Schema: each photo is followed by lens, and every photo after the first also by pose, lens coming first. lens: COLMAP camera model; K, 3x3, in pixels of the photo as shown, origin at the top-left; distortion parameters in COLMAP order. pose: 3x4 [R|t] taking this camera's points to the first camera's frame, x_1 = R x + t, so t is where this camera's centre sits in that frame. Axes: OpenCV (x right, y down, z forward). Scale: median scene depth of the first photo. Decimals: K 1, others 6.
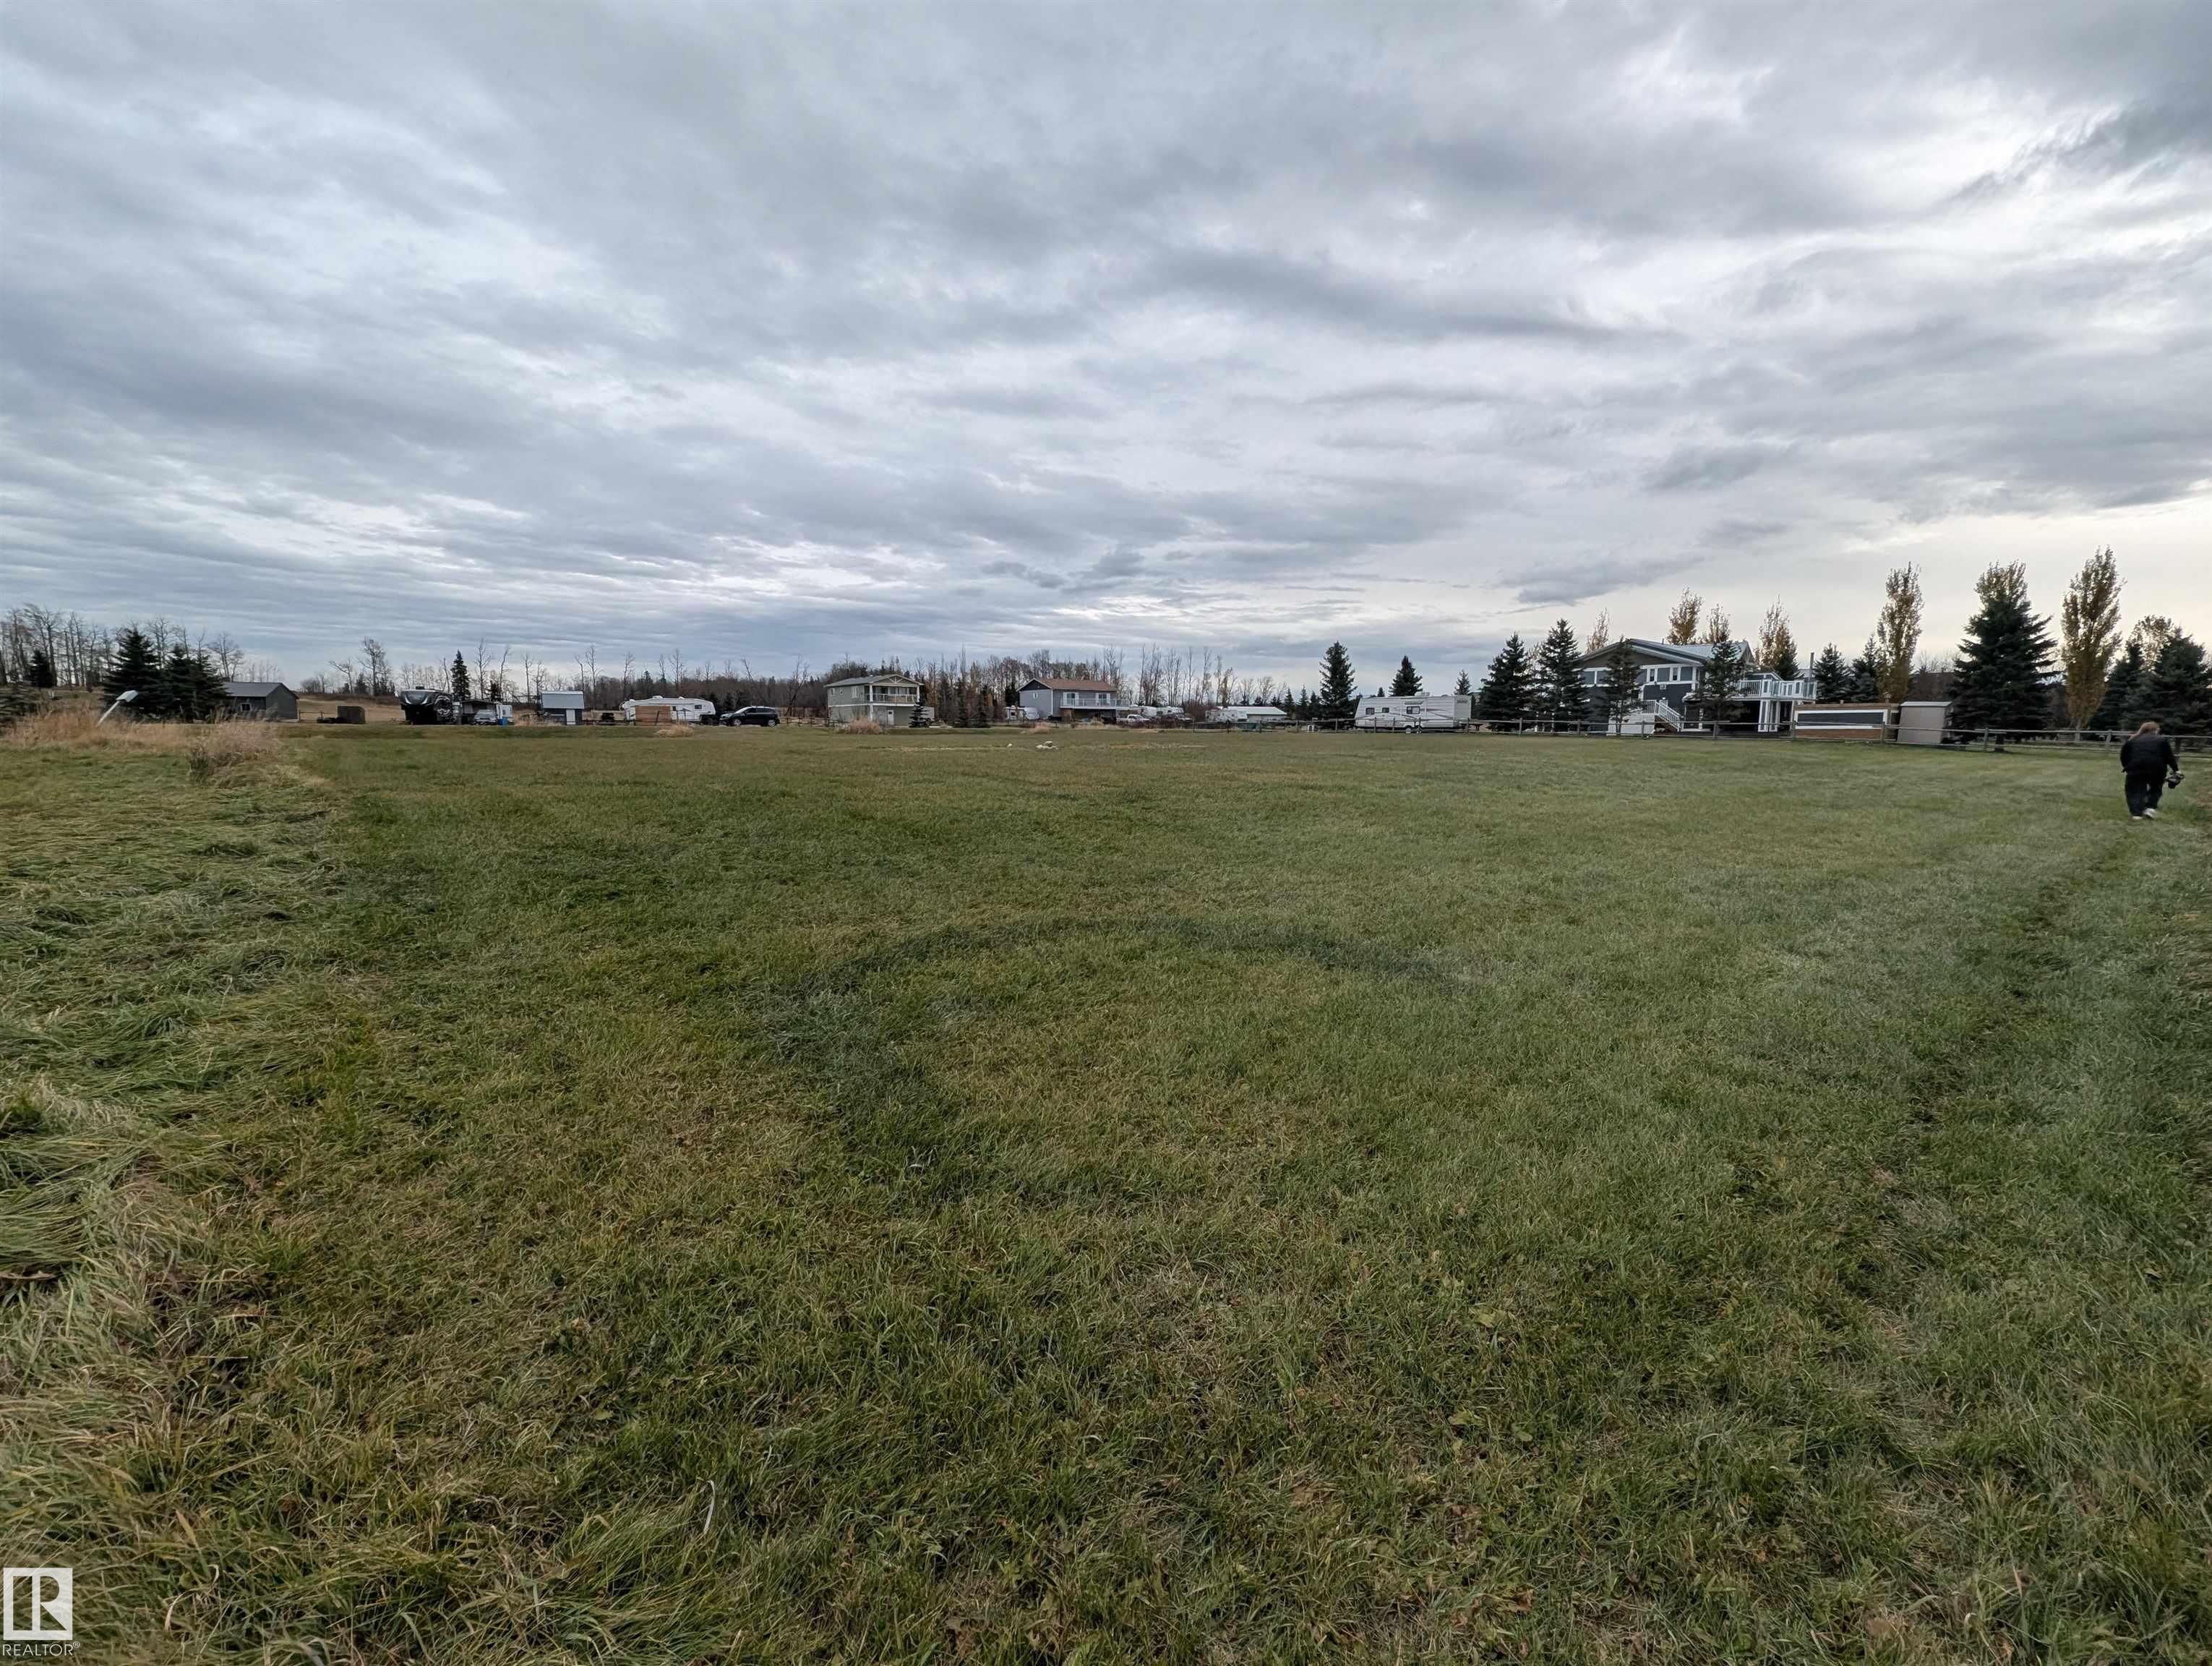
lens RADIAL K [[1115.2, 0, 1106.0], [0, 1115.2, 833.0], [0, 0, 1]] dist [0.004335, -0.001297]
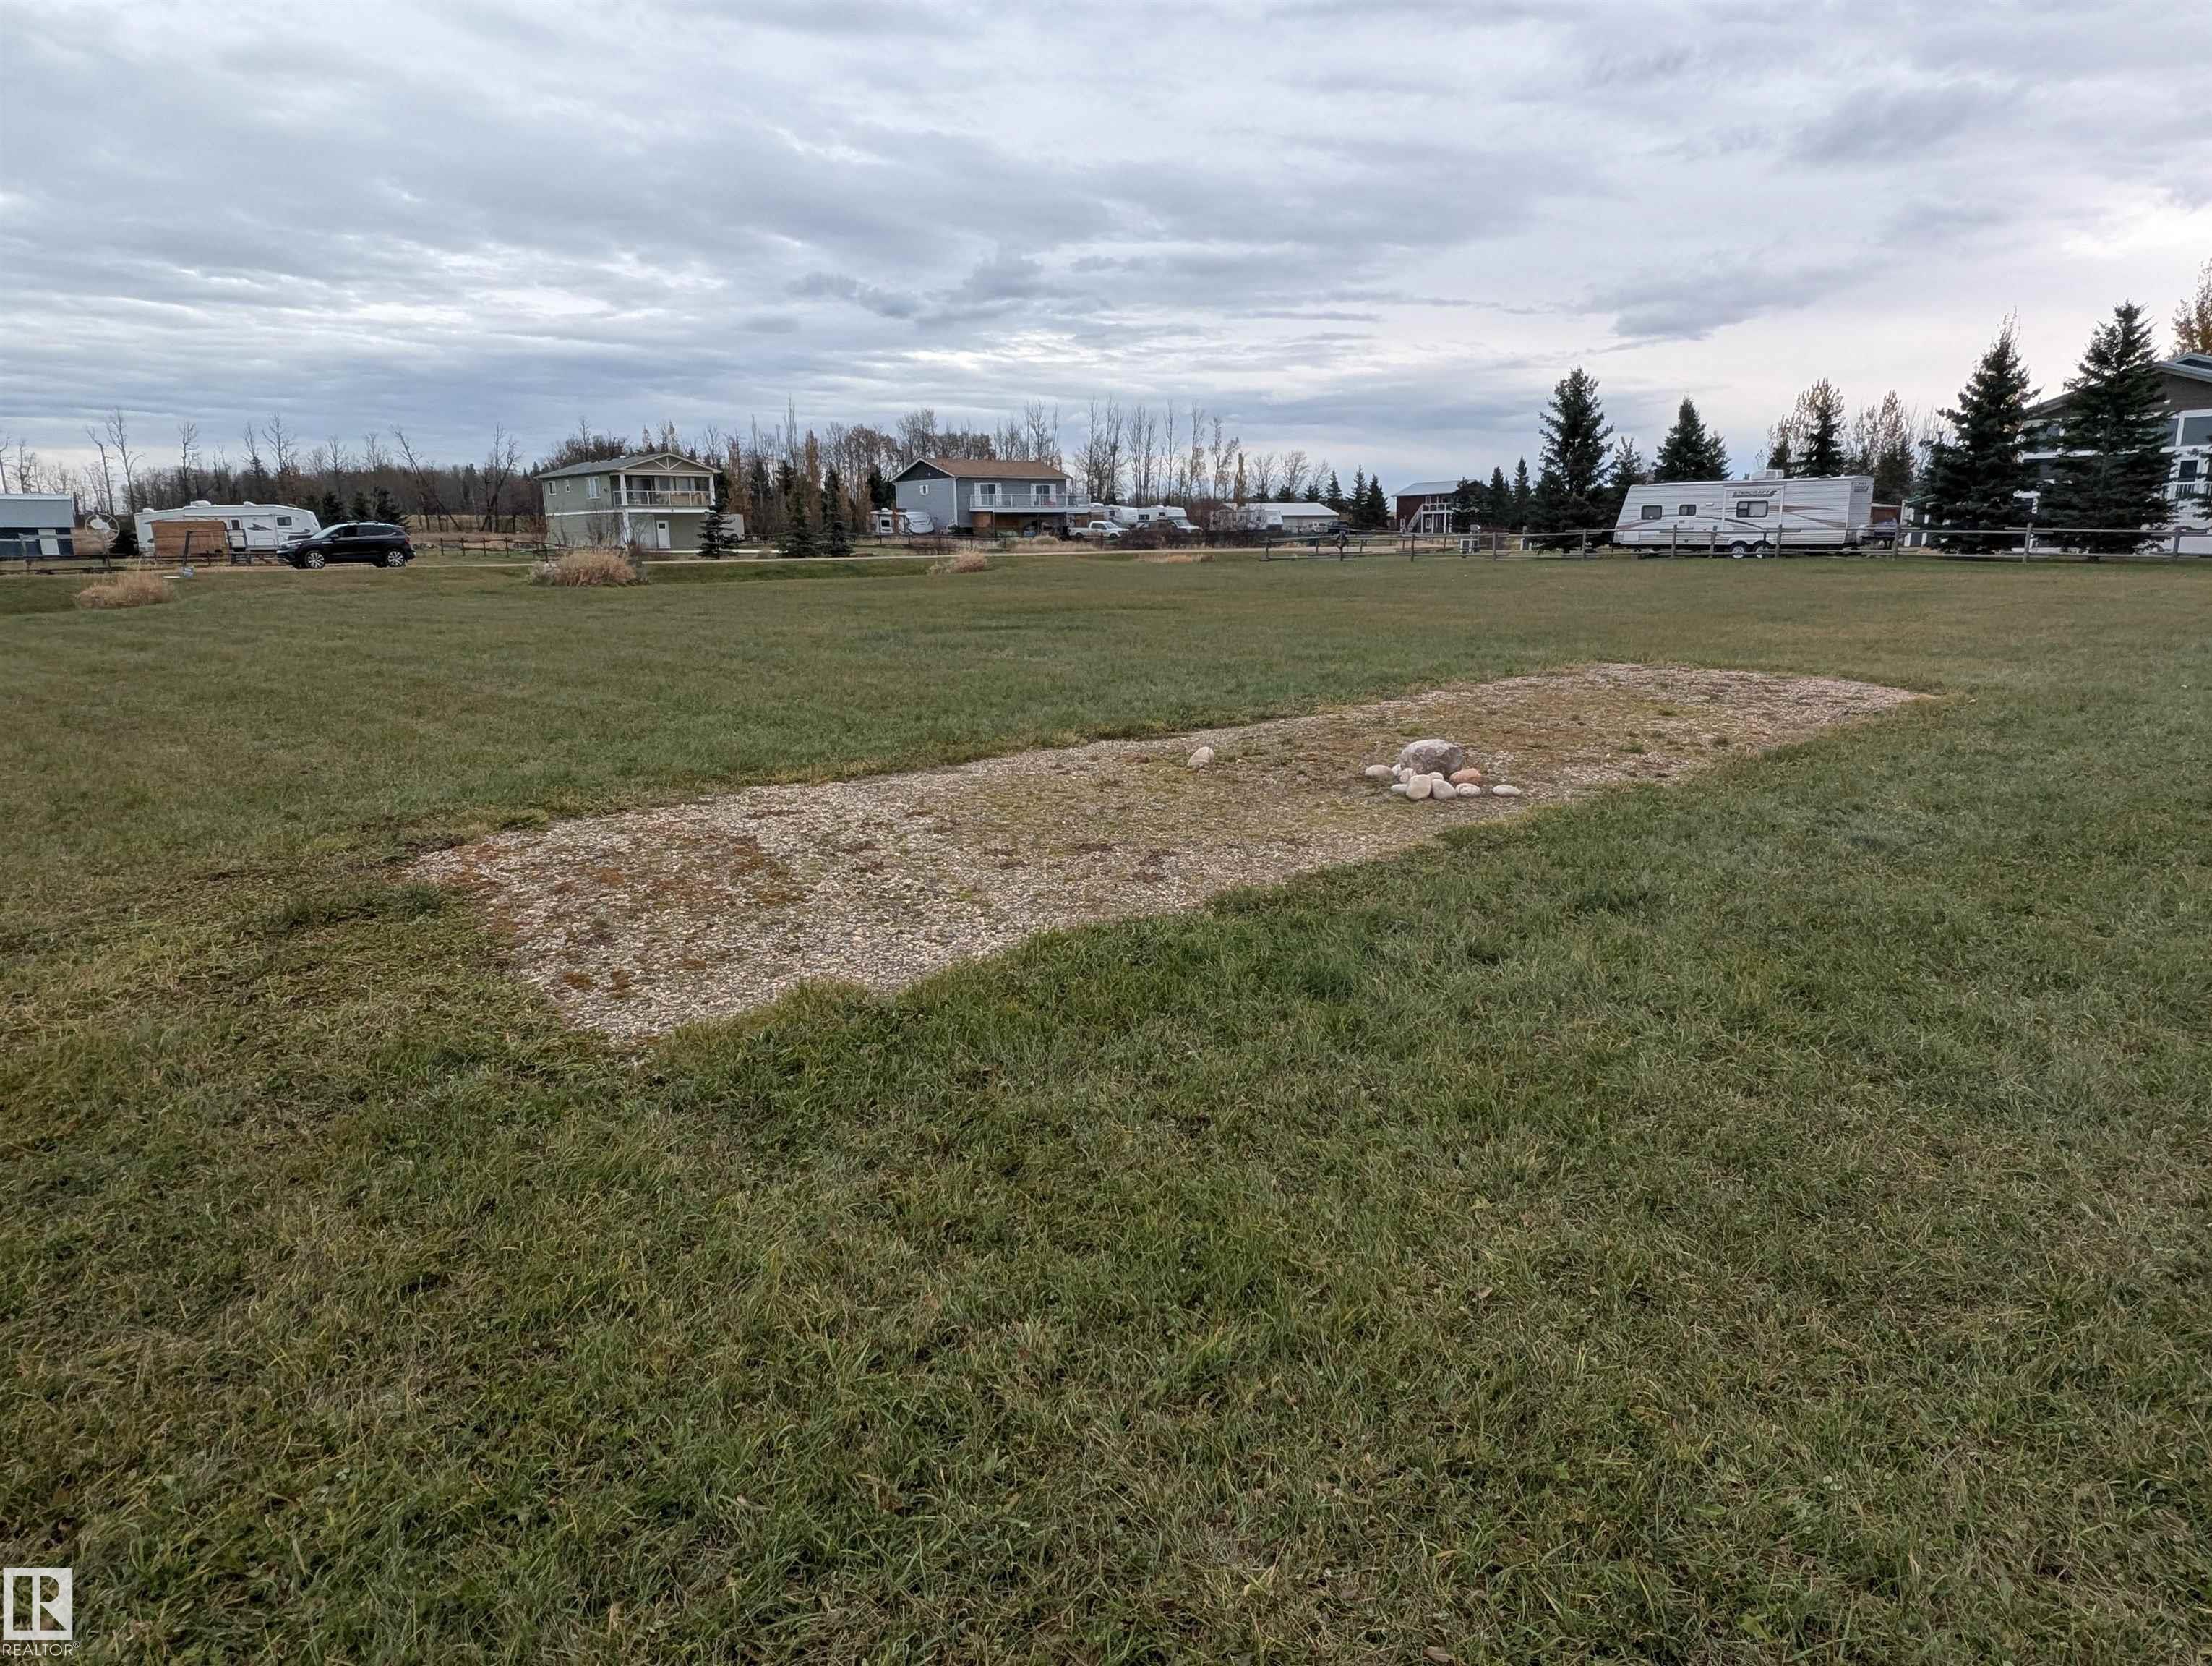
lens RADIAL K [[1115.2, 0, 1106.0], [0, 1115.2, 833.0], [0, 0, 1]] dist [0.004335, -0.001297]
pose [[0.984966, -0.065566, 0.159824, -0.075774], [0.035883, 0.982648, 0.181976, -0.052371], [-0.168982, -0.173505, 0.970227, 0.408592]]
